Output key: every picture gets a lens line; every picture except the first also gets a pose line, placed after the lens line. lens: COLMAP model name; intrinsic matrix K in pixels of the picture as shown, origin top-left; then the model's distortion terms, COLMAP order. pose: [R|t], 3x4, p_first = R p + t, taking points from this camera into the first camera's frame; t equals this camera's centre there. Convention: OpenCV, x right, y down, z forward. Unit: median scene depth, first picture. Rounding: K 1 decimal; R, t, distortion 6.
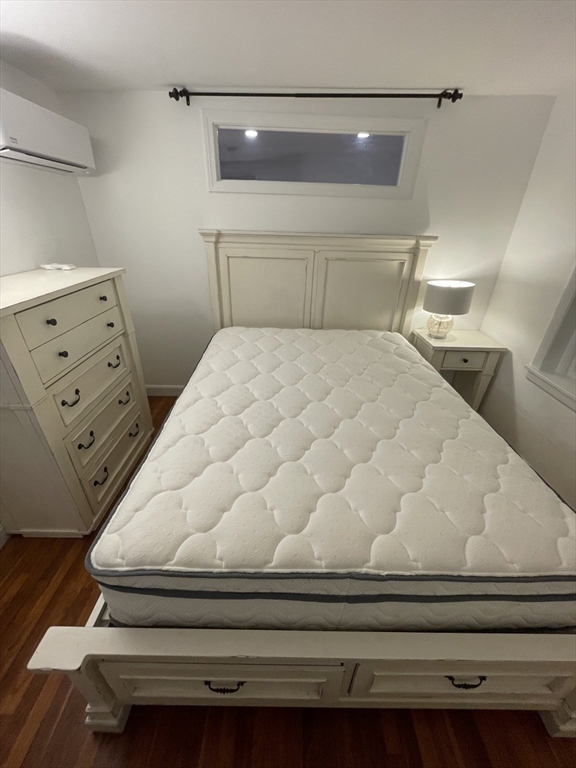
lens RADIAL K [[307.6, 0, 284.0], [0, 307.6, 382.6], [0, 0, 1]] dist [-0.002558, 0.000223]
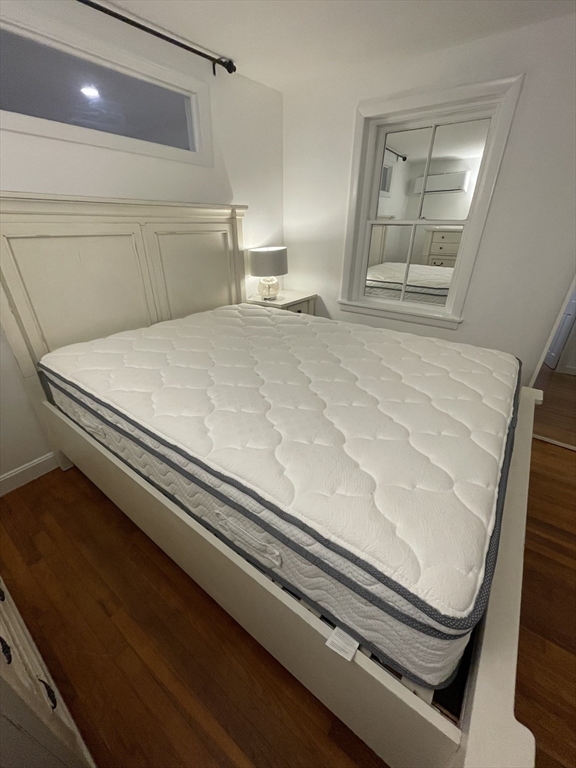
lens RADIAL K [[307.6, 0, 285.9], [0, 307.6, 384.4], [0, 0, 1]] dist [-0.002558, 0.000223]
pose [[0.594422, -0.390253, 0.703111, -0.396596], [0.394136, 0.903515, 0.168276, -0.037309], [-0.700942, 0.177095, 0.690882, 0.260718]]
